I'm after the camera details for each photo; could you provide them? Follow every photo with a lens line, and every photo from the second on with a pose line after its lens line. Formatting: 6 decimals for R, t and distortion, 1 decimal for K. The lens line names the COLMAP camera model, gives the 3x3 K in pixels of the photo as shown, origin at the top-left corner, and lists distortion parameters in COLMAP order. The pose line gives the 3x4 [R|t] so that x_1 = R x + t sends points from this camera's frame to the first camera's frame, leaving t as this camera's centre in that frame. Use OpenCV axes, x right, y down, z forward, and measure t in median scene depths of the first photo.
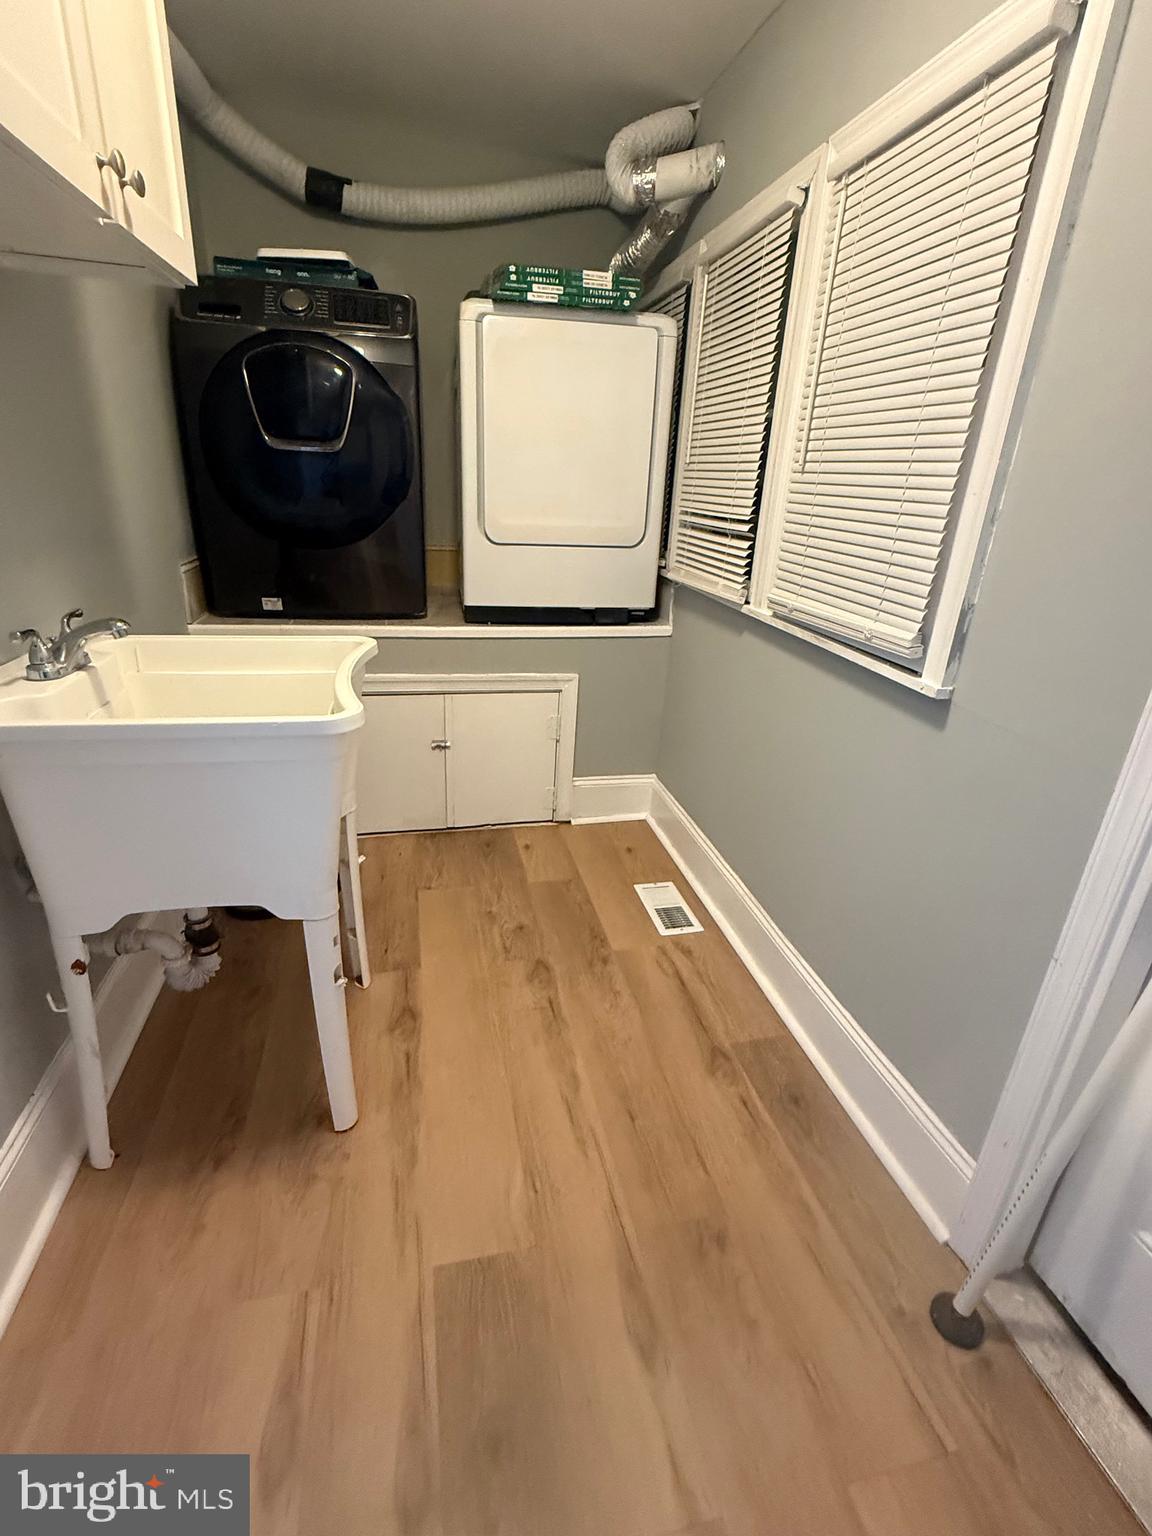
lens RADIAL K [[714.5, 0, 576.0], [0, 714.5, 768.0], [0, 0, 1]] dist [0.002391, -0.001526]
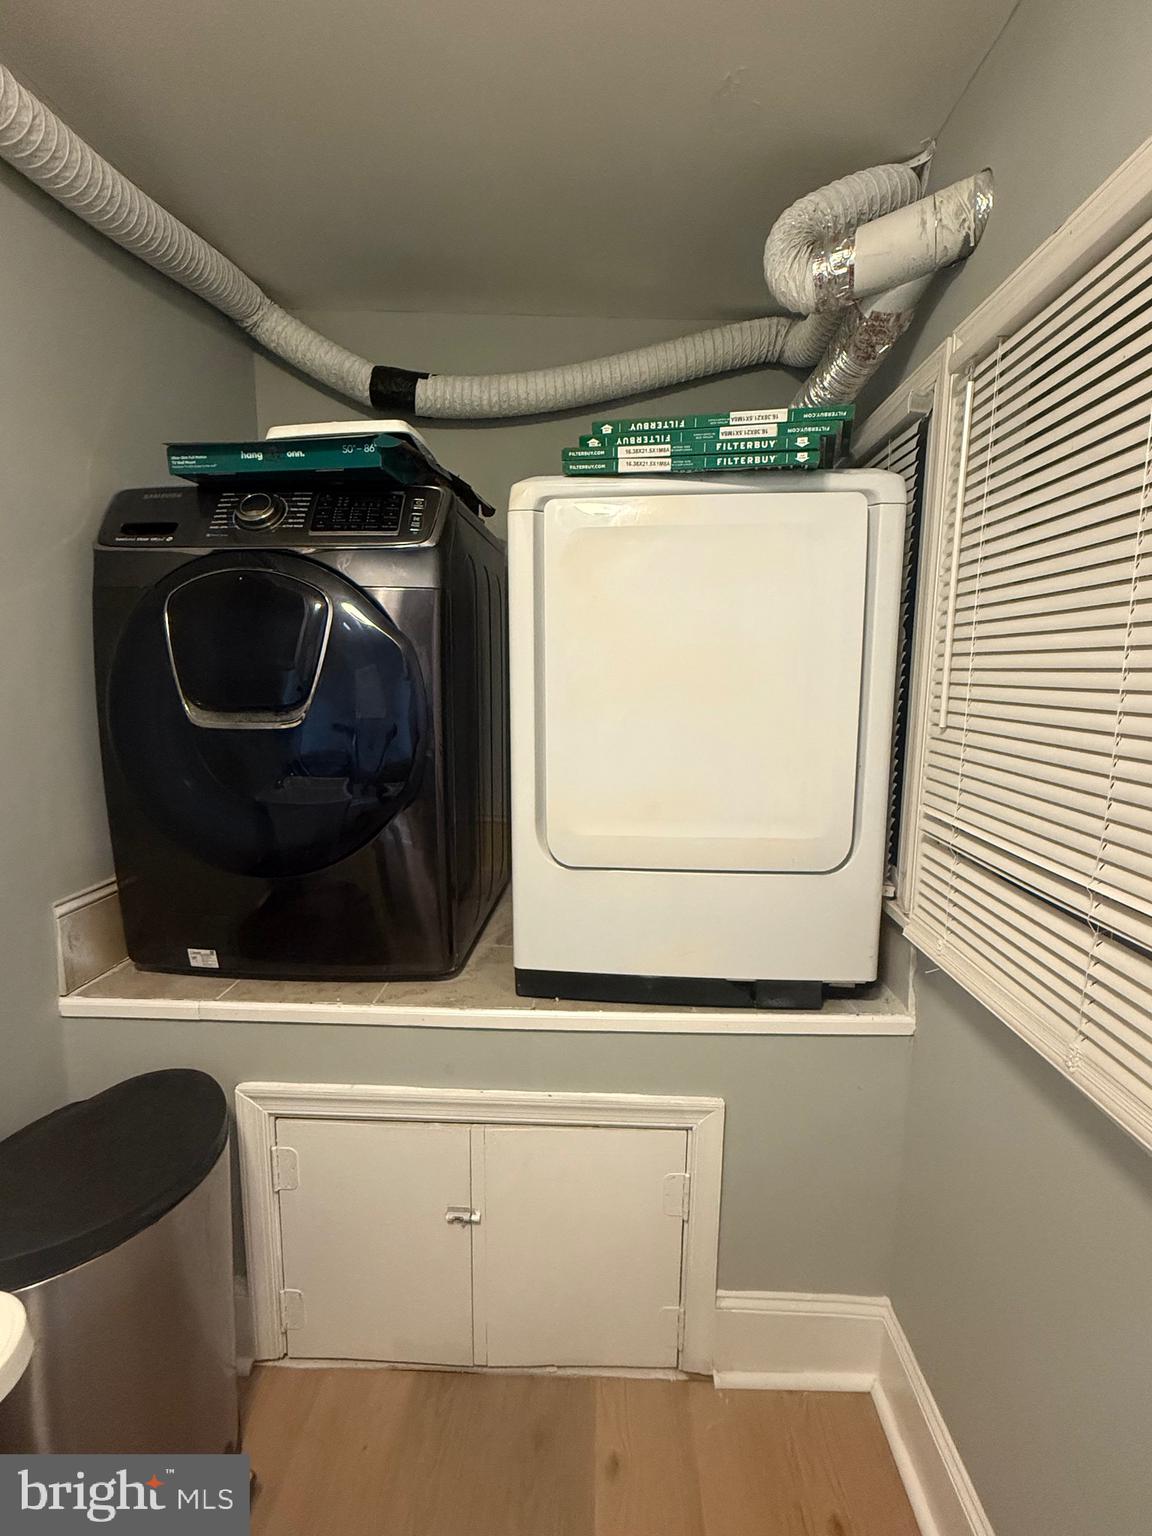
lens RADIAL K [[714.5, 0, 576.0], [0, 714.5, 768.0], [0, 0, 1]] dist [0.002391, -0.001526]
pose [[0.964954, -0.004584, -0.262380, 0.044639], [-0.062461, 0.967100, -0.246609, -0.276256], [0.254878, 0.254355, 0.932920, 0.510415]]
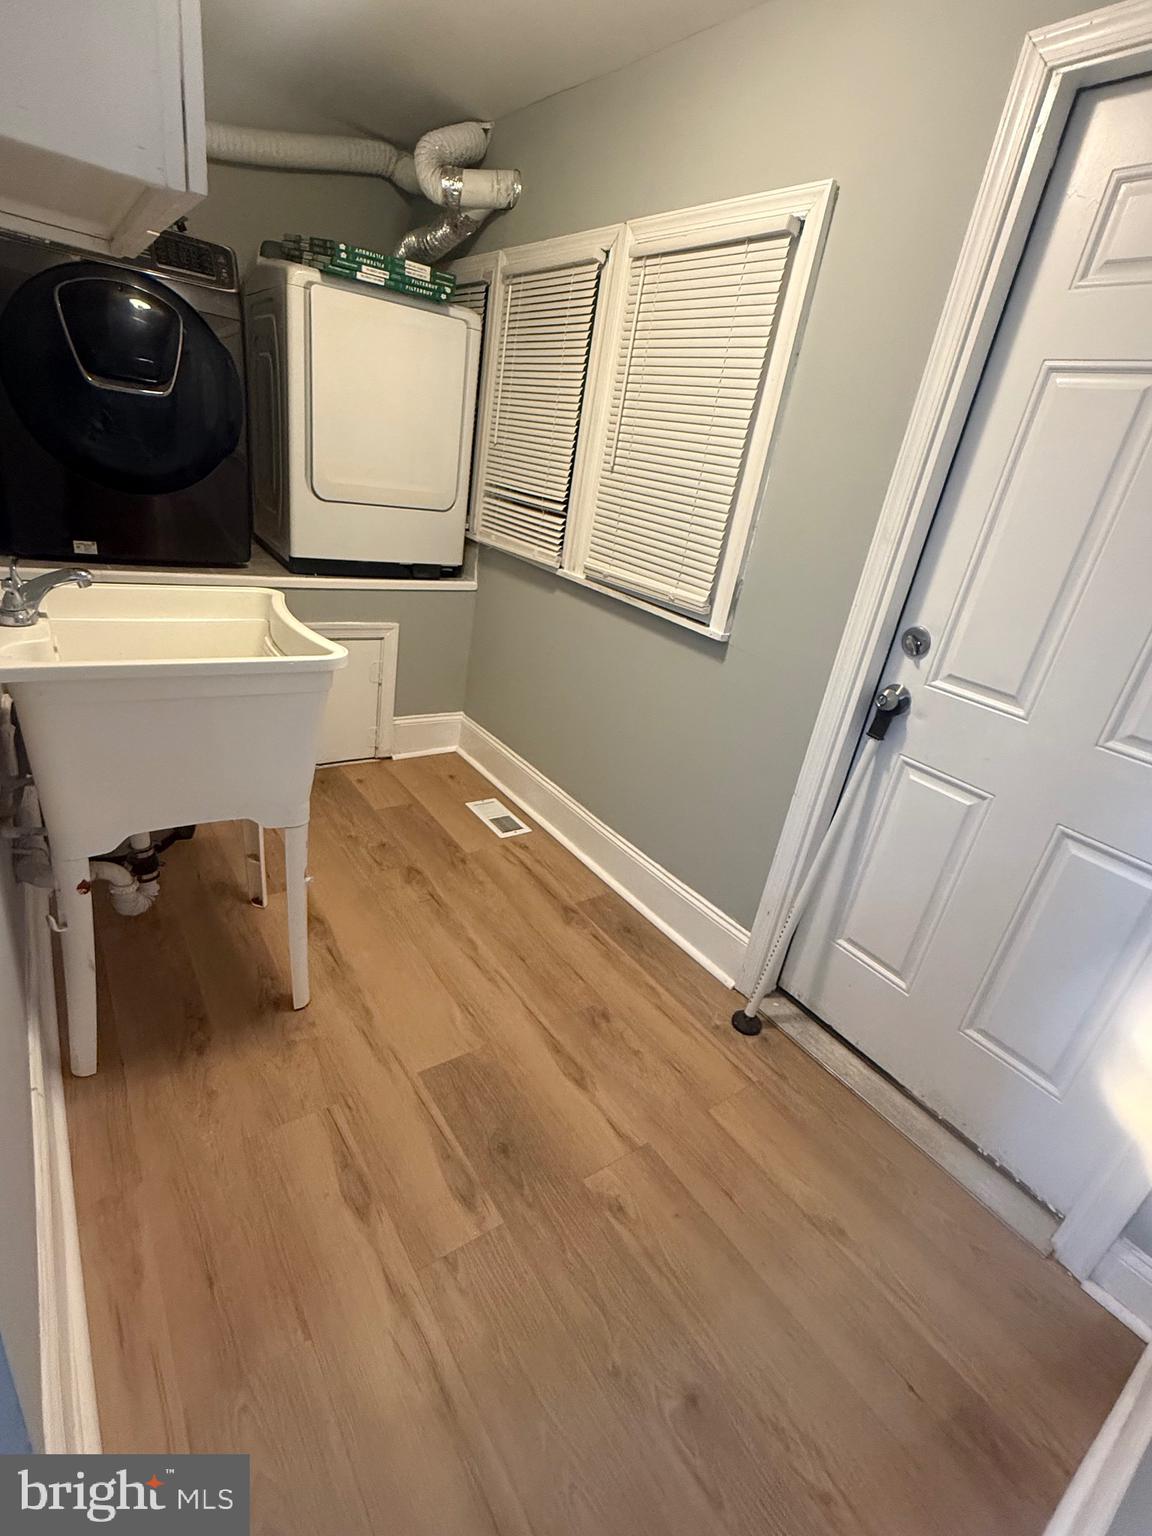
lens RADIAL K [[714.5, 0, 576.0], [0, 714.5, 768.0], [0, 0, 1]] dist [0.002391, -0.001526]
pose [[0.918386, -0.072526, 0.388981, -0.231085], [0.045725, 0.995925, 0.077736, 0.023892], [-0.393034, -0.053605, 0.917960, -0.175226]]
